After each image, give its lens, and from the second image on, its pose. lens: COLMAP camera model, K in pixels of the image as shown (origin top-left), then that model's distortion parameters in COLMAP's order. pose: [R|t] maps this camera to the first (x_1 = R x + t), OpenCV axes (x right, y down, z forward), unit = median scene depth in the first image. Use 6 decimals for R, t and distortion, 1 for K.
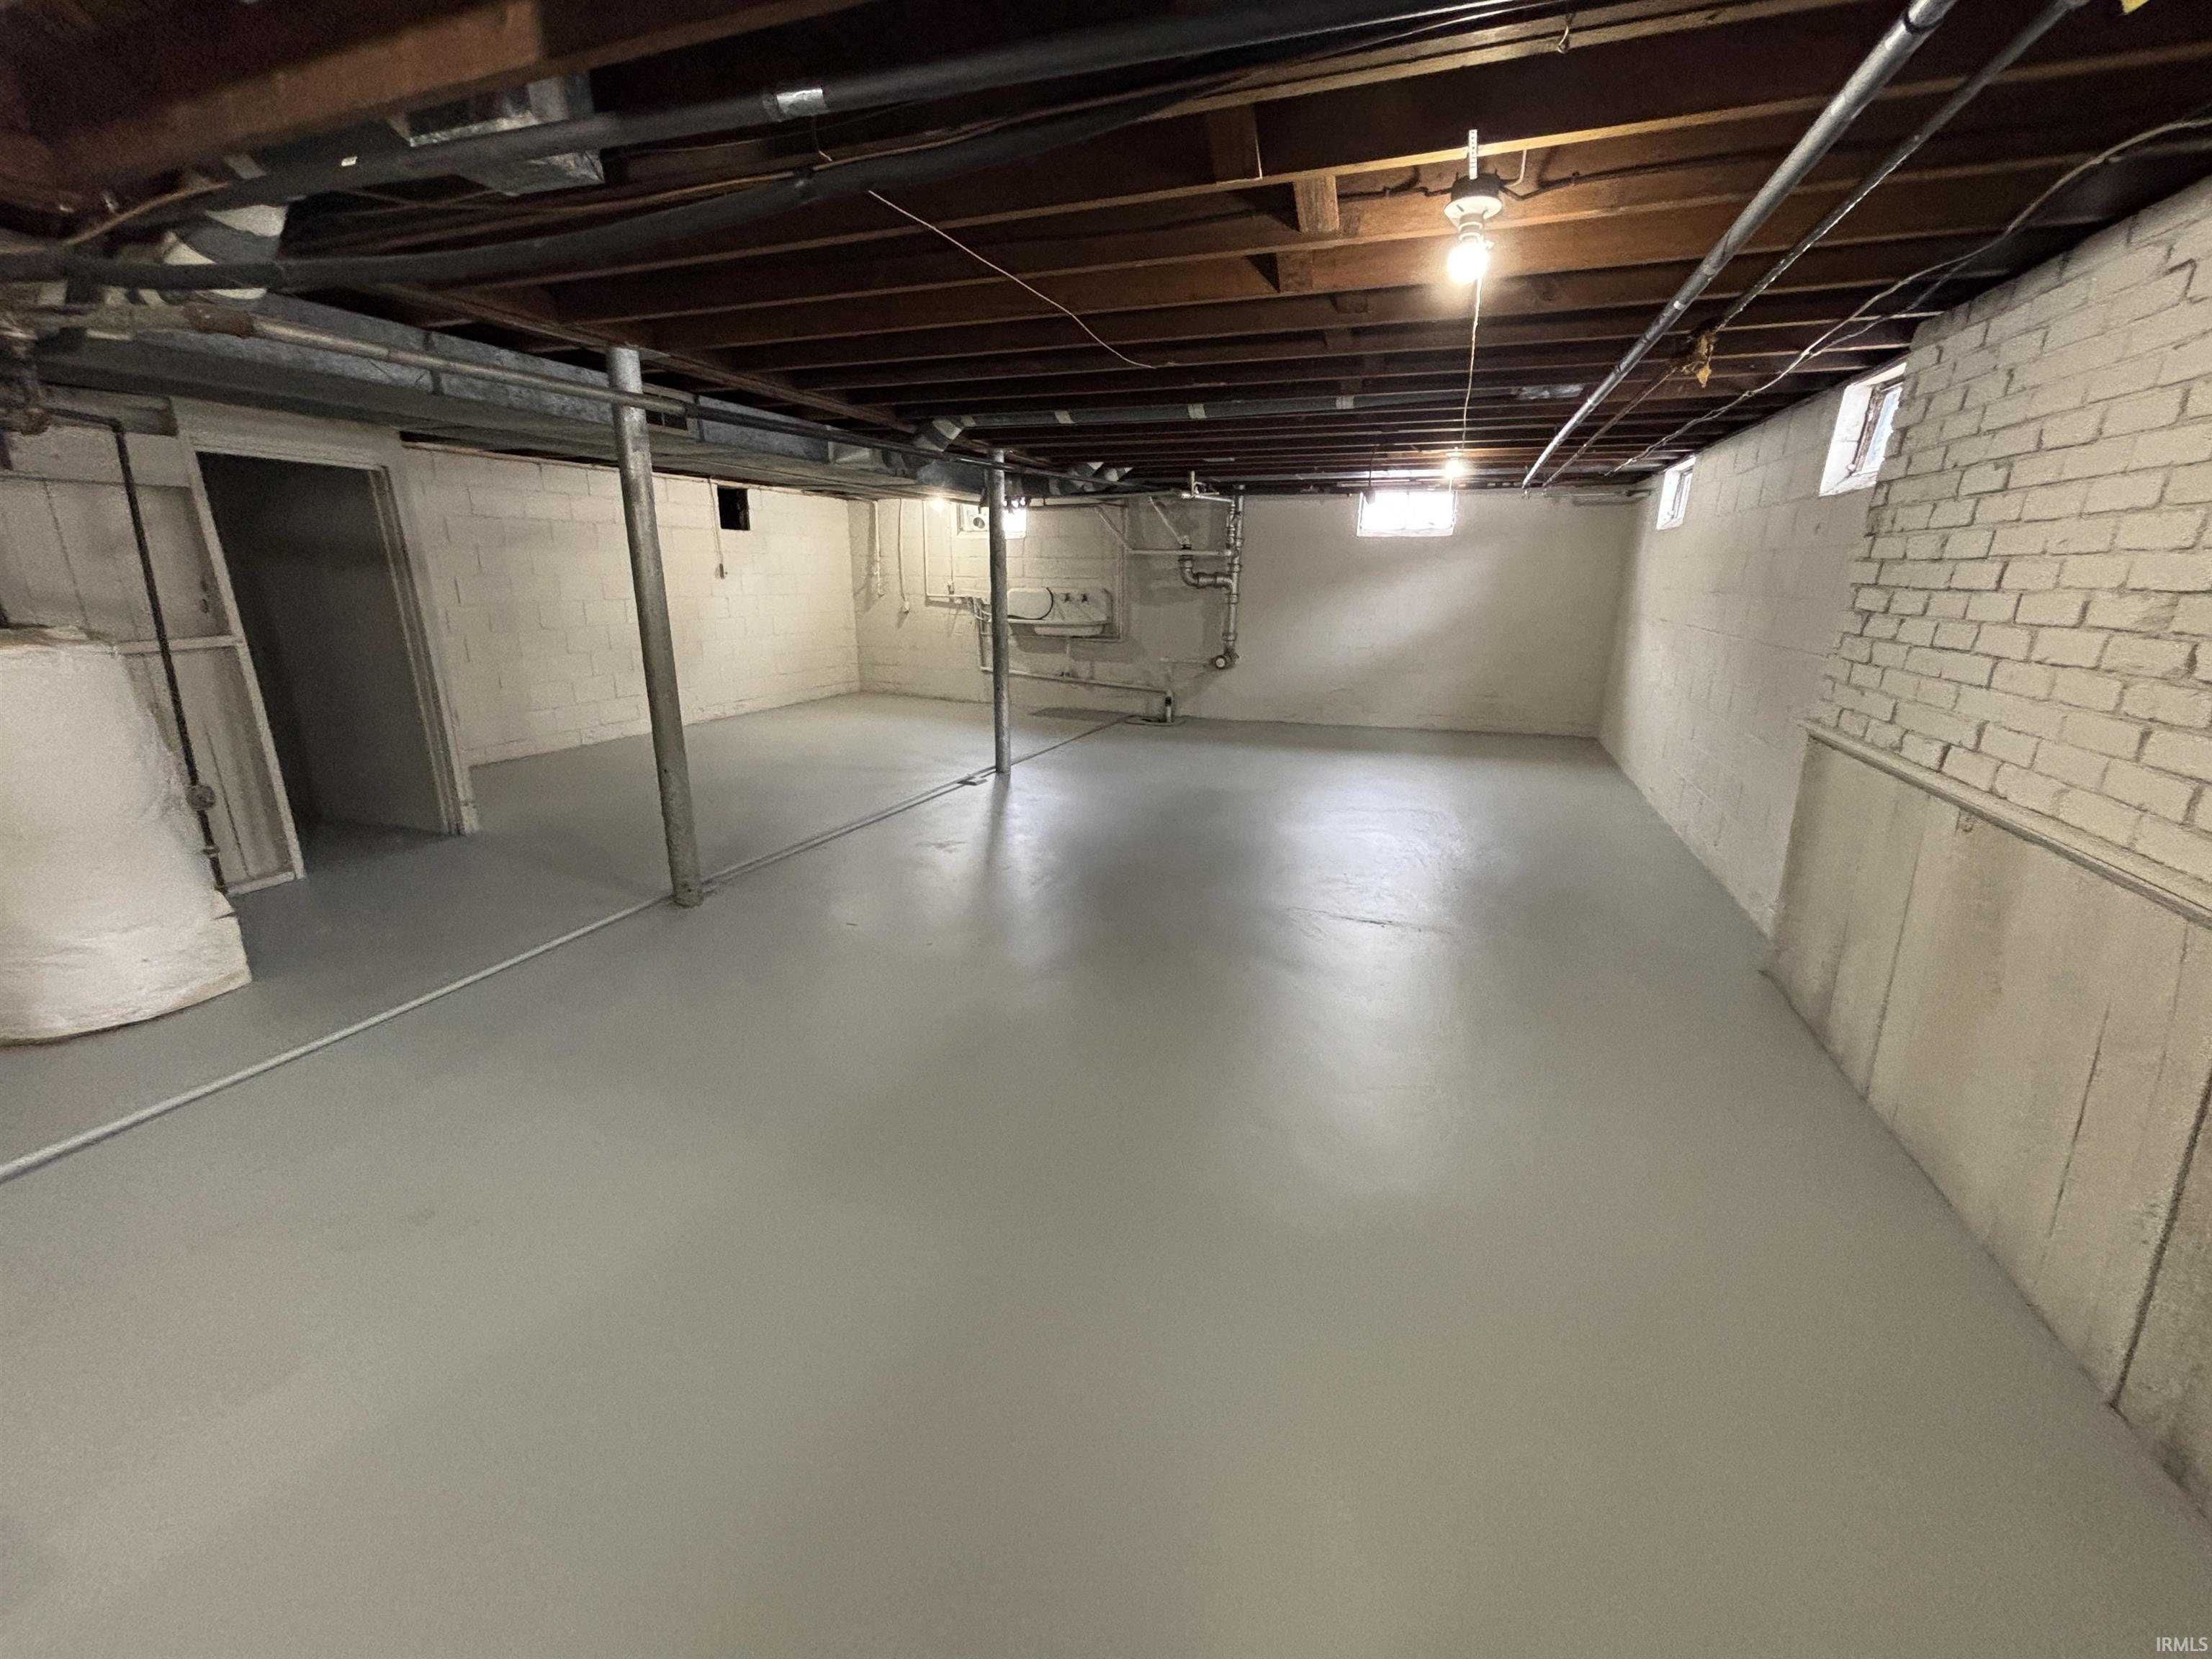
lens RADIAL K [[894.3, 0, 1101.3], [0, 894.3, 832.6], [0, 0, 1]] dist [-0.000884, 0.000606]
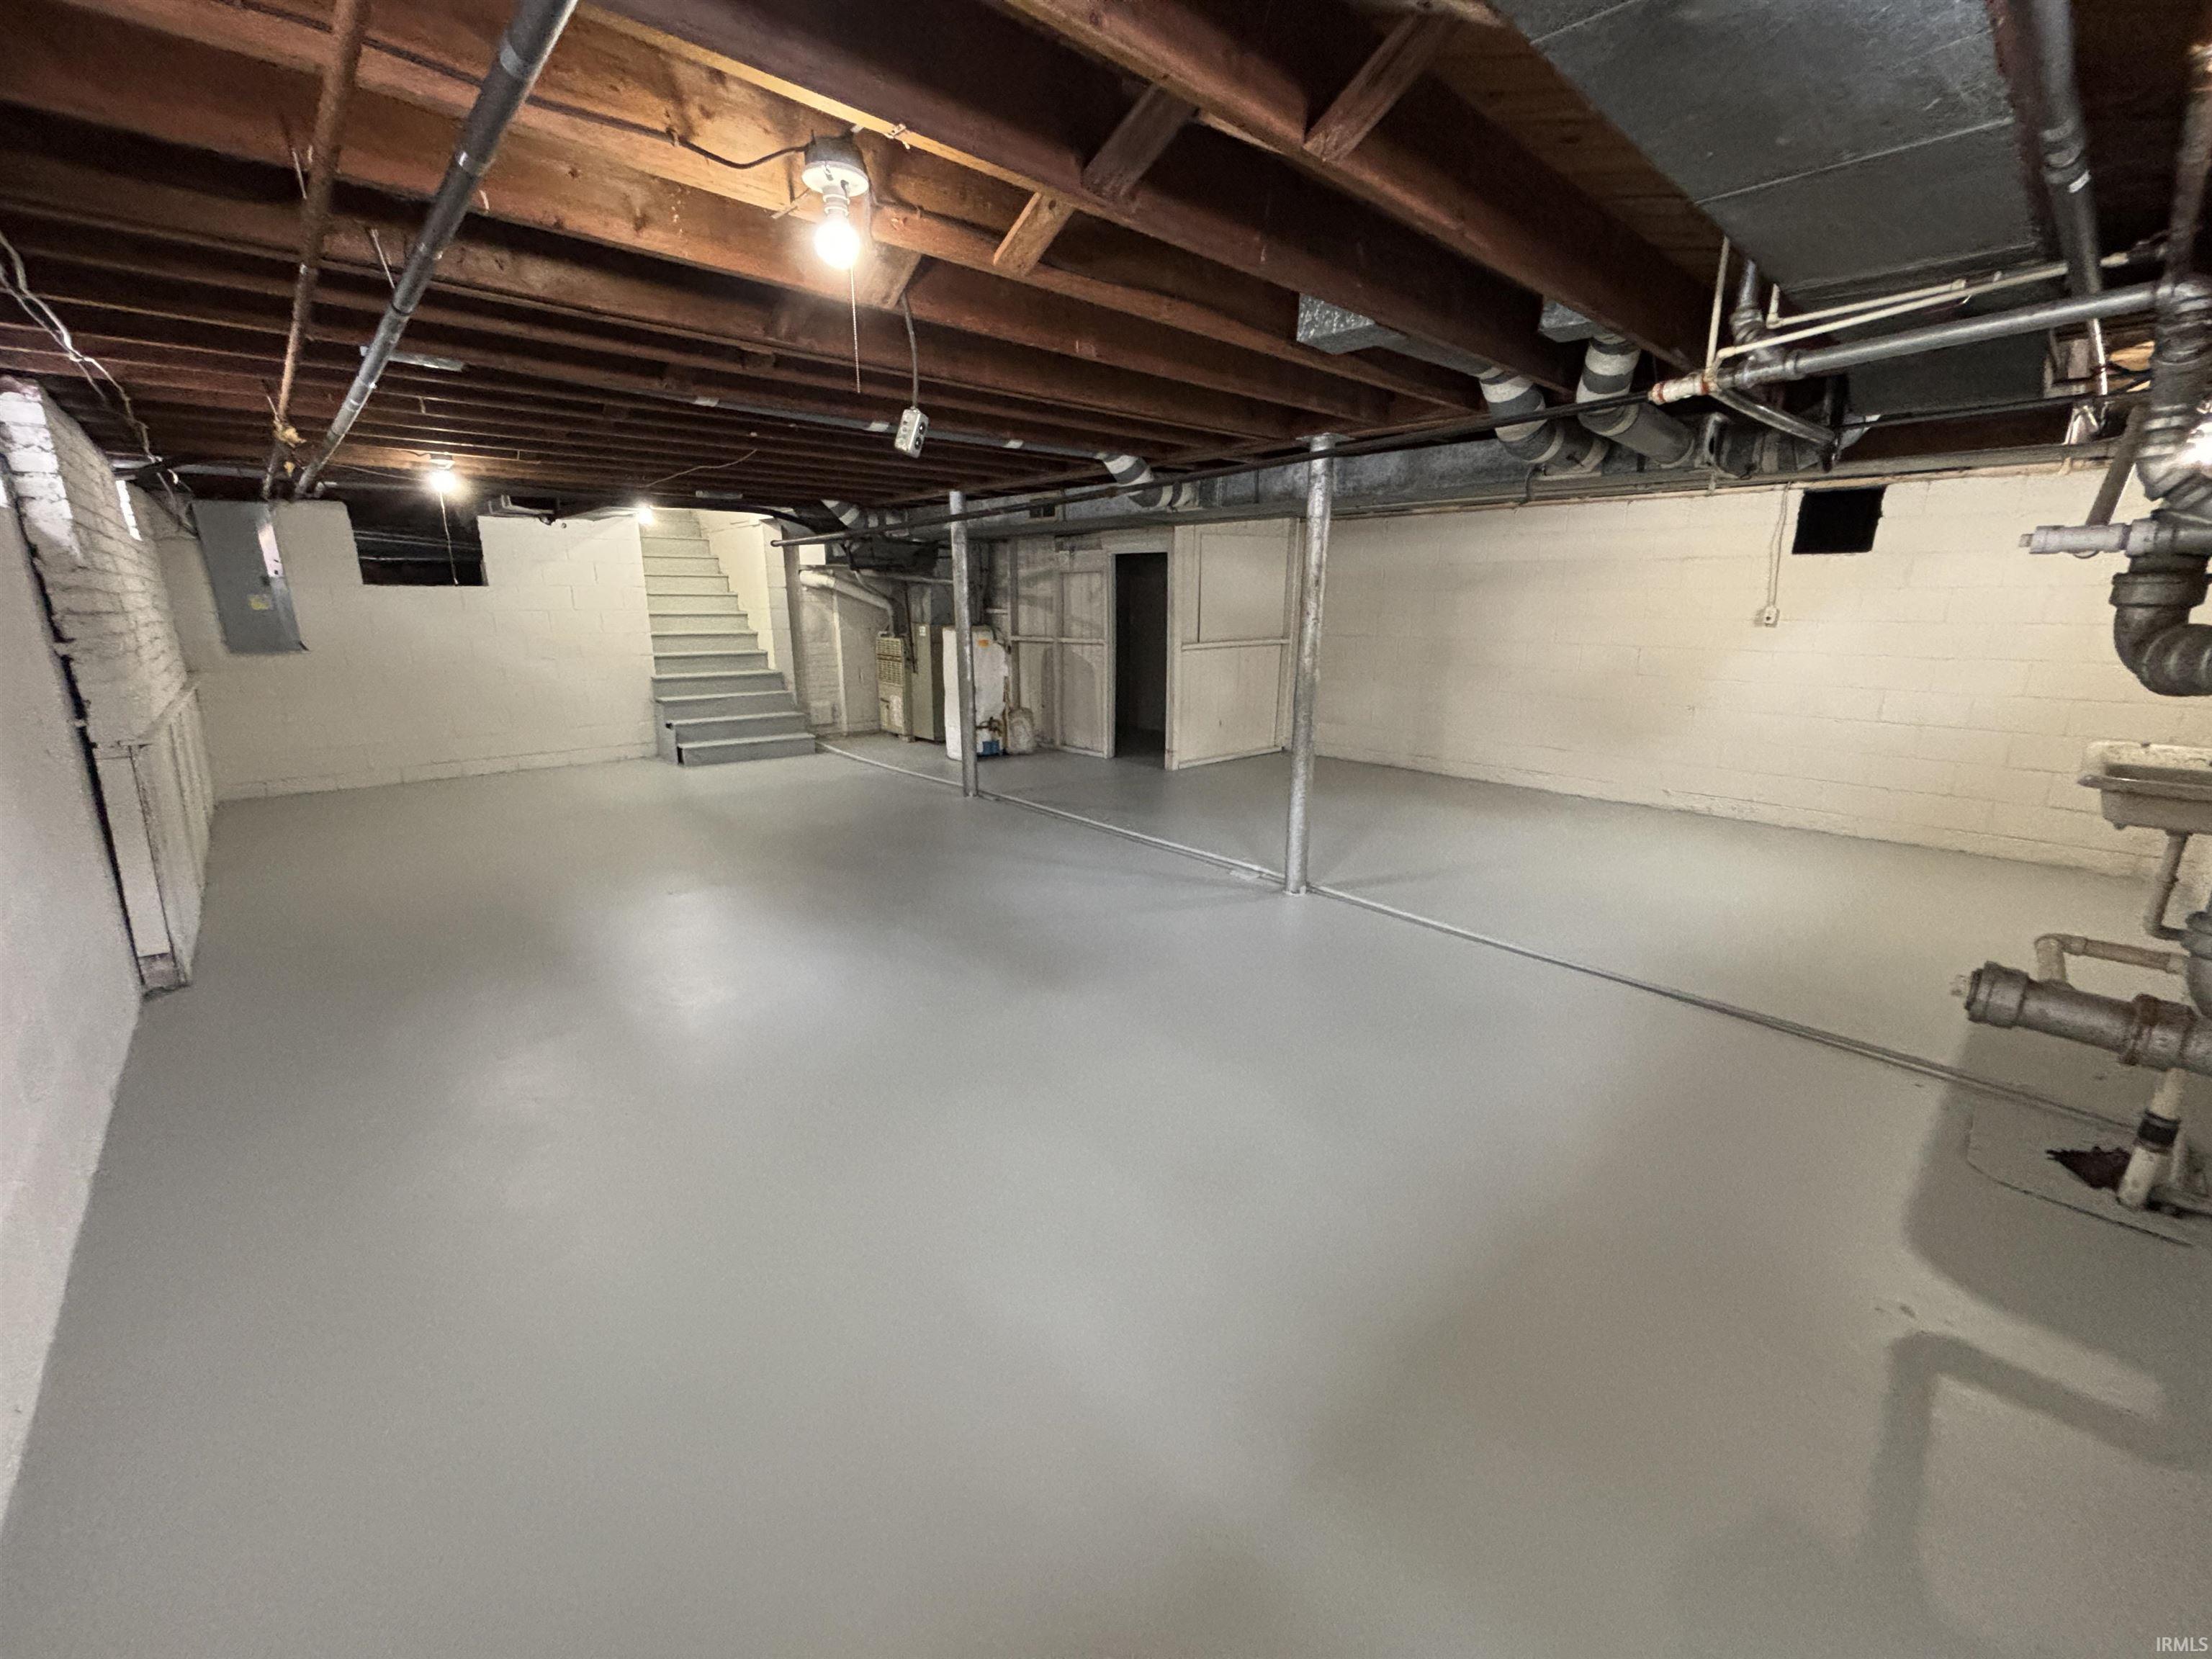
lens RADIAL K [[894.3, 0, 1101.3], [0, 894.3, 832.6], [0, 0, 1]] dist [-0.000884, 0.000606]
pose [[-0.444891, 0.222683, -0.867459, 0.437216], [-0.258095, 0.895622, 0.362281, -0.261196], [0.857589, 0.385062, -0.340981, 0.863191]]
